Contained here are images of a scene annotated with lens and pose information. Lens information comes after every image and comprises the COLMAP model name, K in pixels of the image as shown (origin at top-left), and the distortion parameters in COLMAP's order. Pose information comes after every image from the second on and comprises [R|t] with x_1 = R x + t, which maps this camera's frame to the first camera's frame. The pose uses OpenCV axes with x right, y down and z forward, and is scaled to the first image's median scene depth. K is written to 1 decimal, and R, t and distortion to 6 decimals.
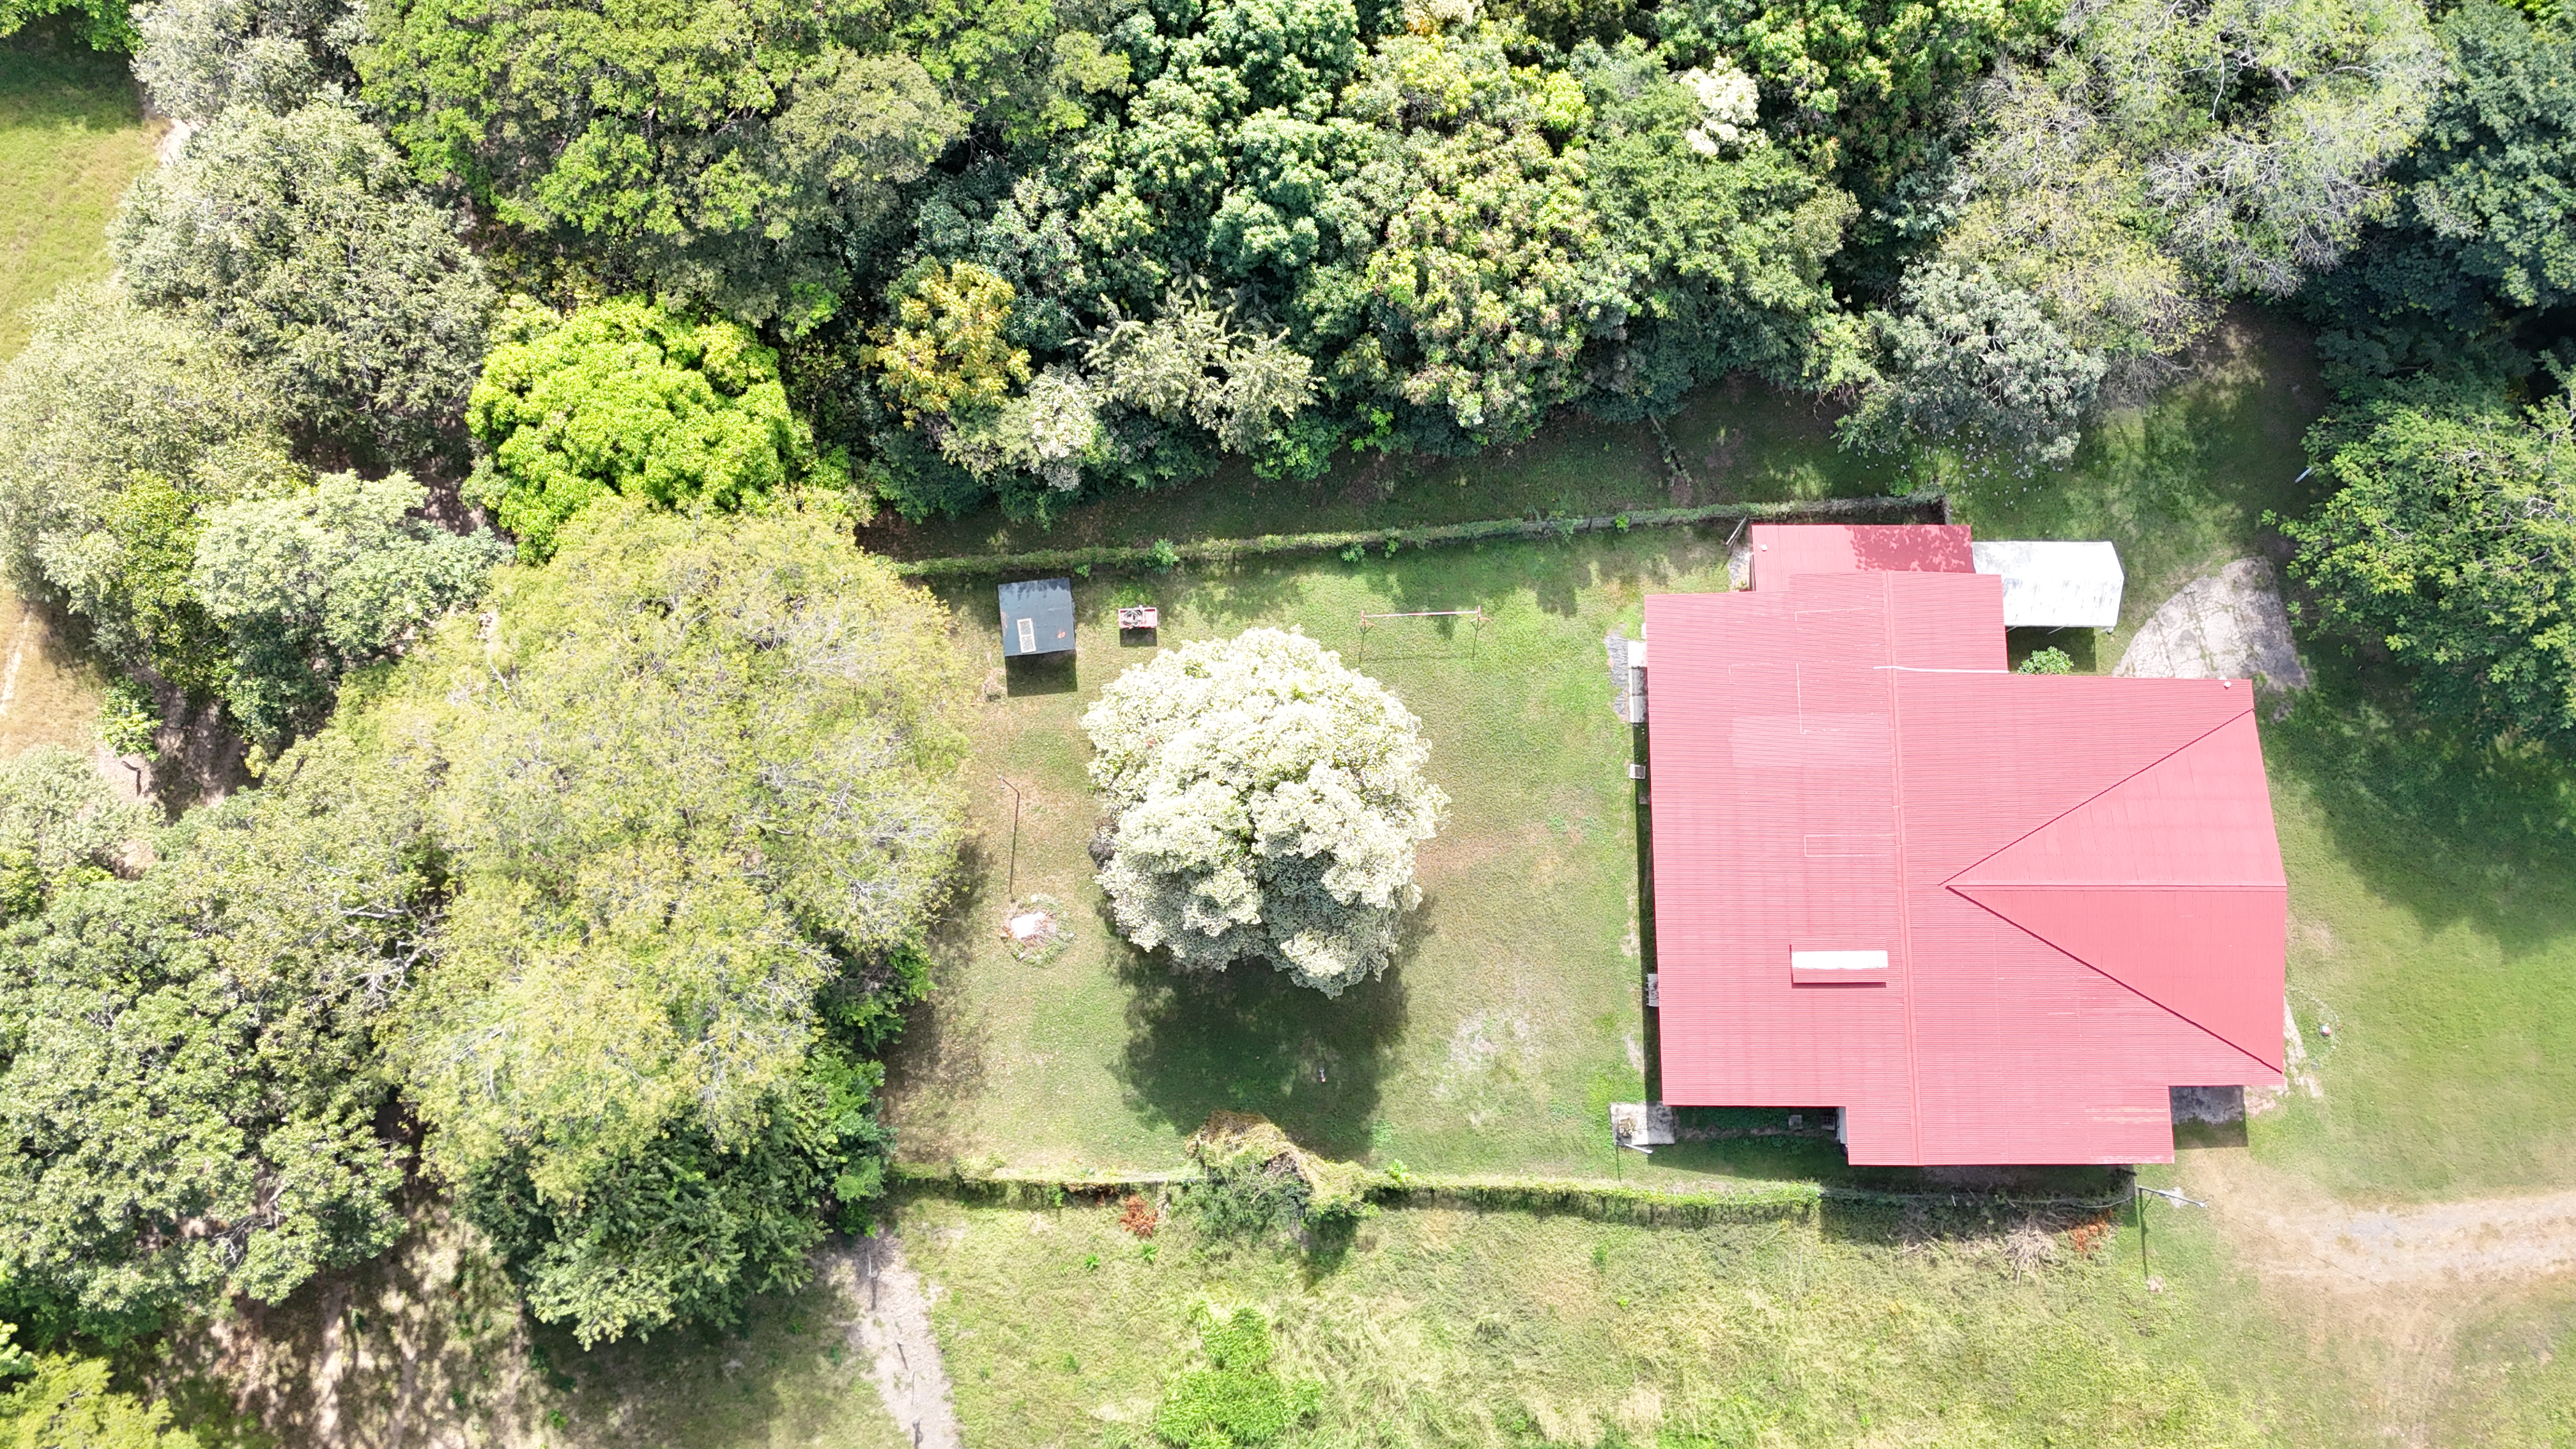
lens RADIAL K [[1898.8, 0, 1288.0], [0, 1898.8, 724.5], [0, 0, 1]] dist [0.080189, -0.074476]
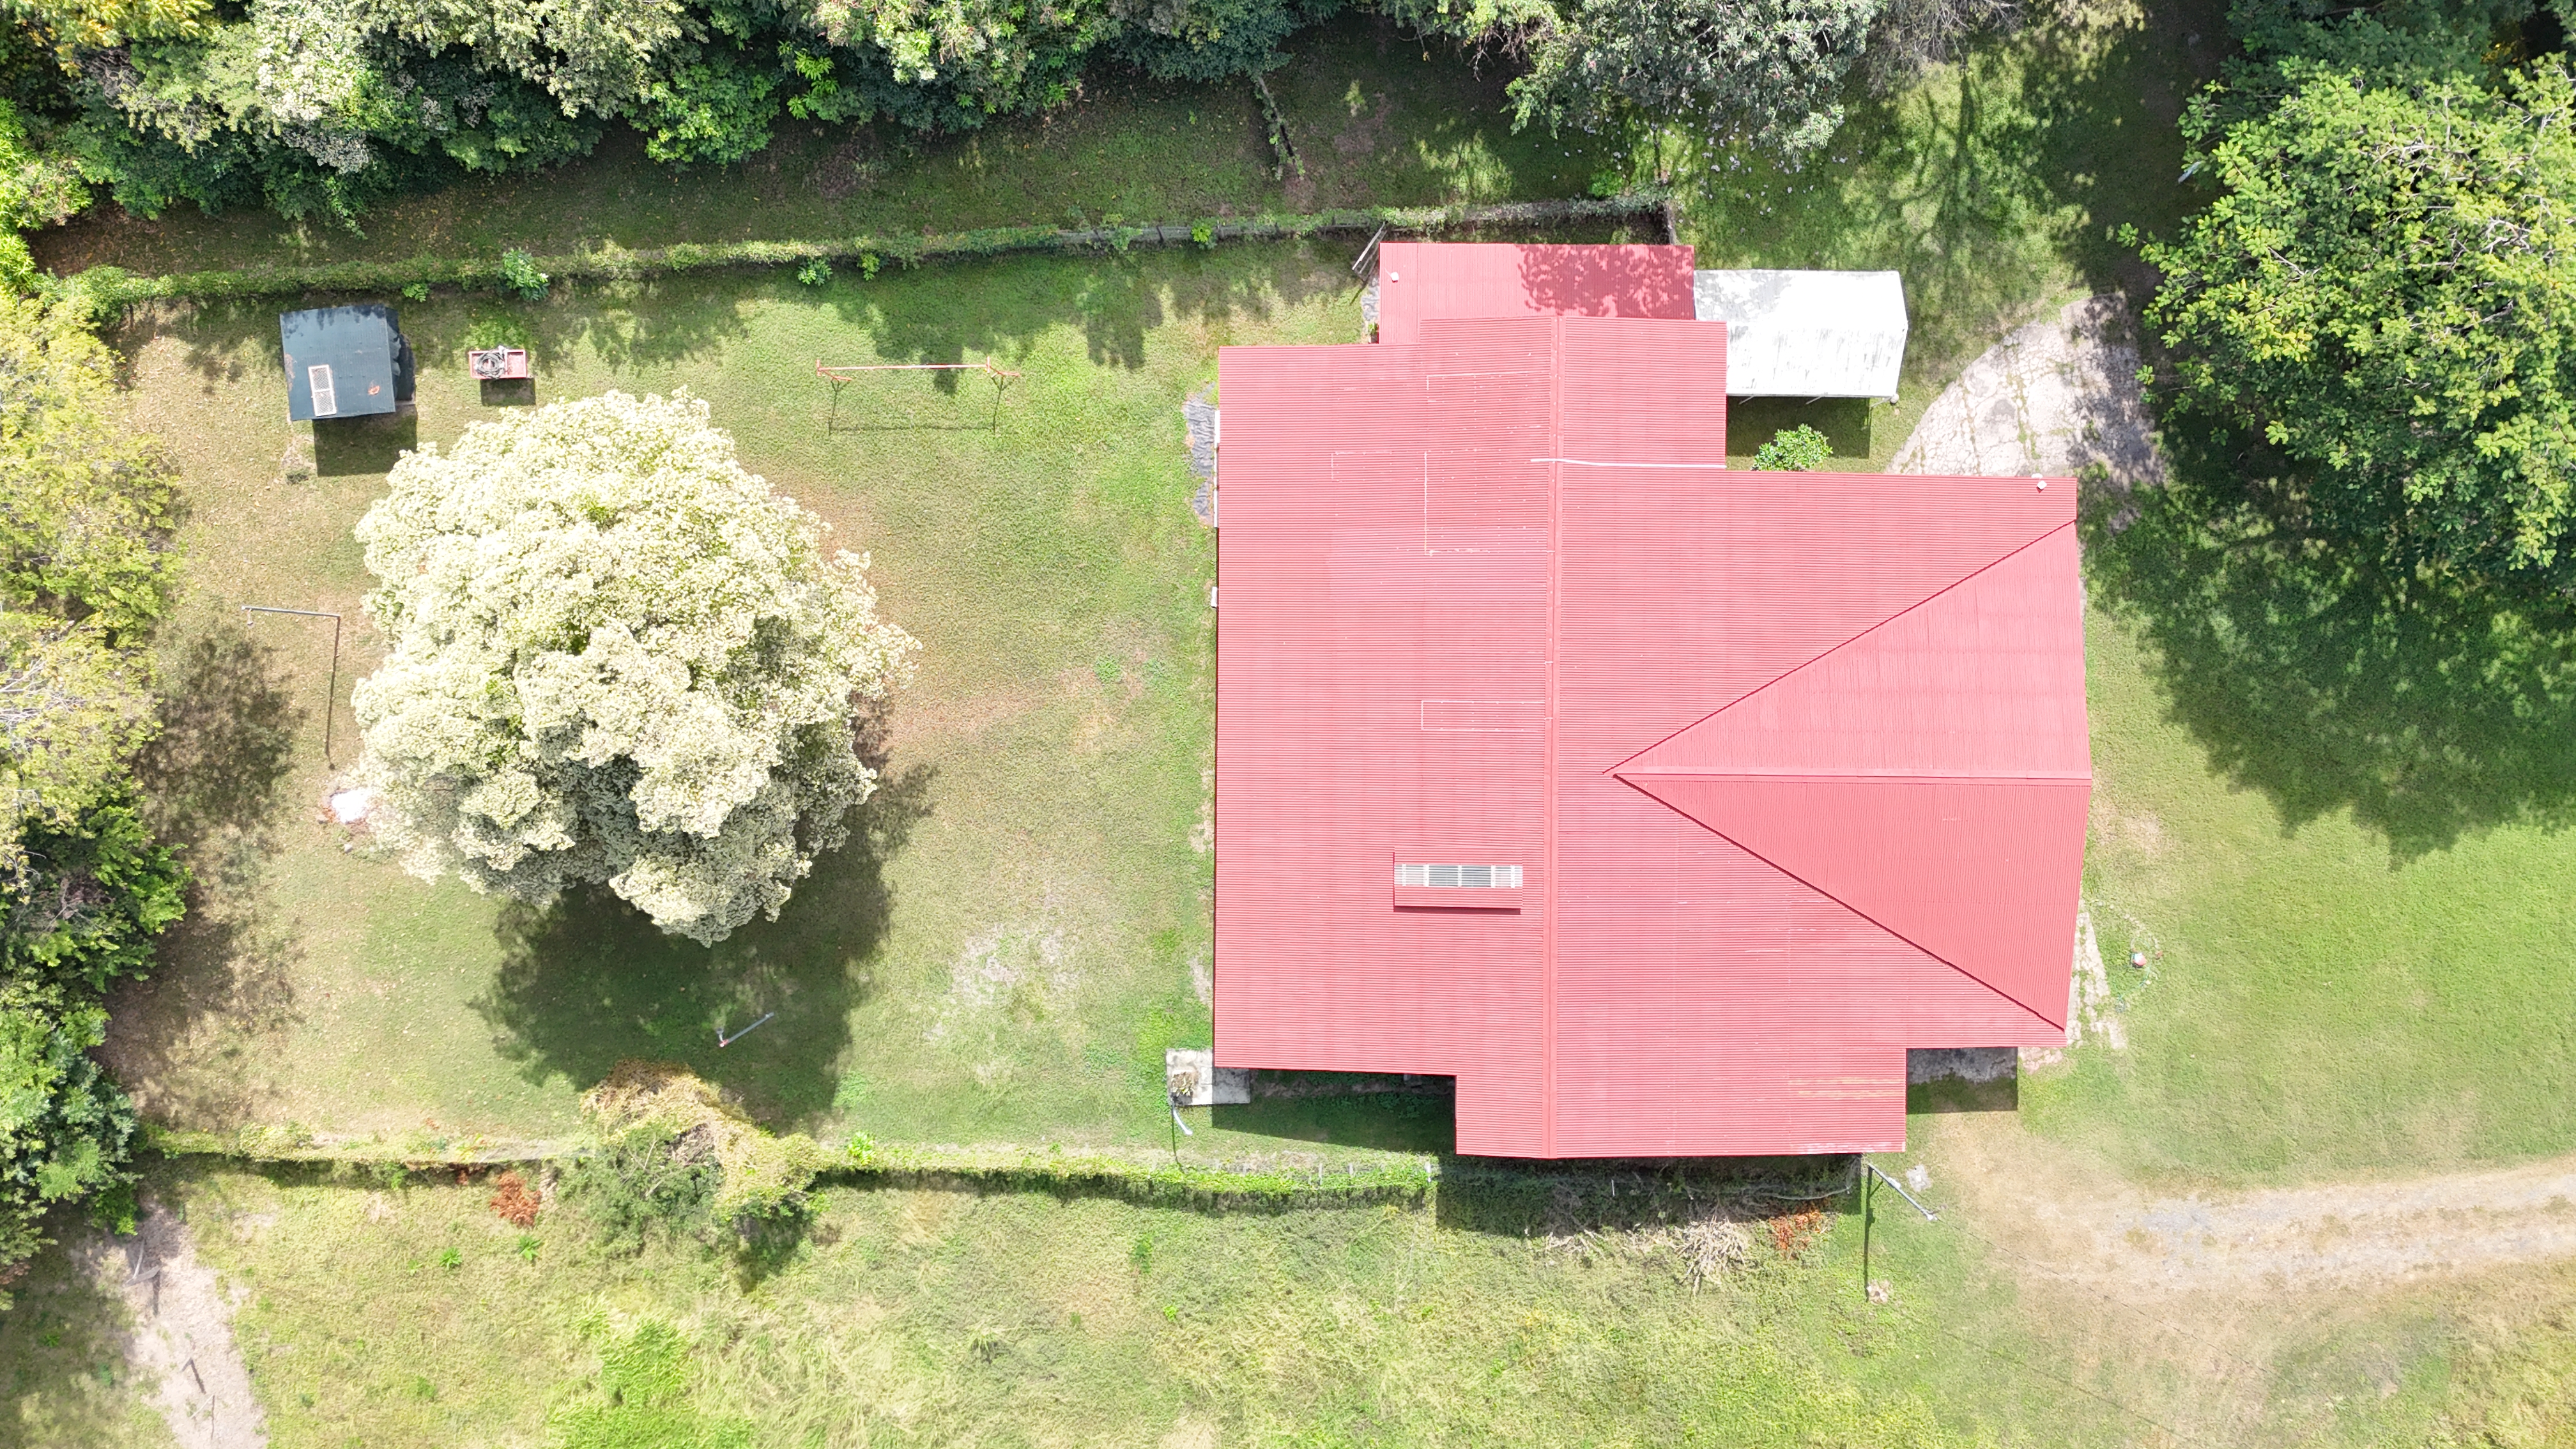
lens RADIAL K [[1898.8, 0, 1288.0], [0, 1898.8, 724.5], [0, 0, 1]] dist [0.080189, -0.074476]
pose [[0.999953, 0.009584, 0.001236, 0.217343], [-0.009653, 0.984764, 0.173625, -0.053755], [0.000447, -0.173629, 0.984811, 0.304102]]
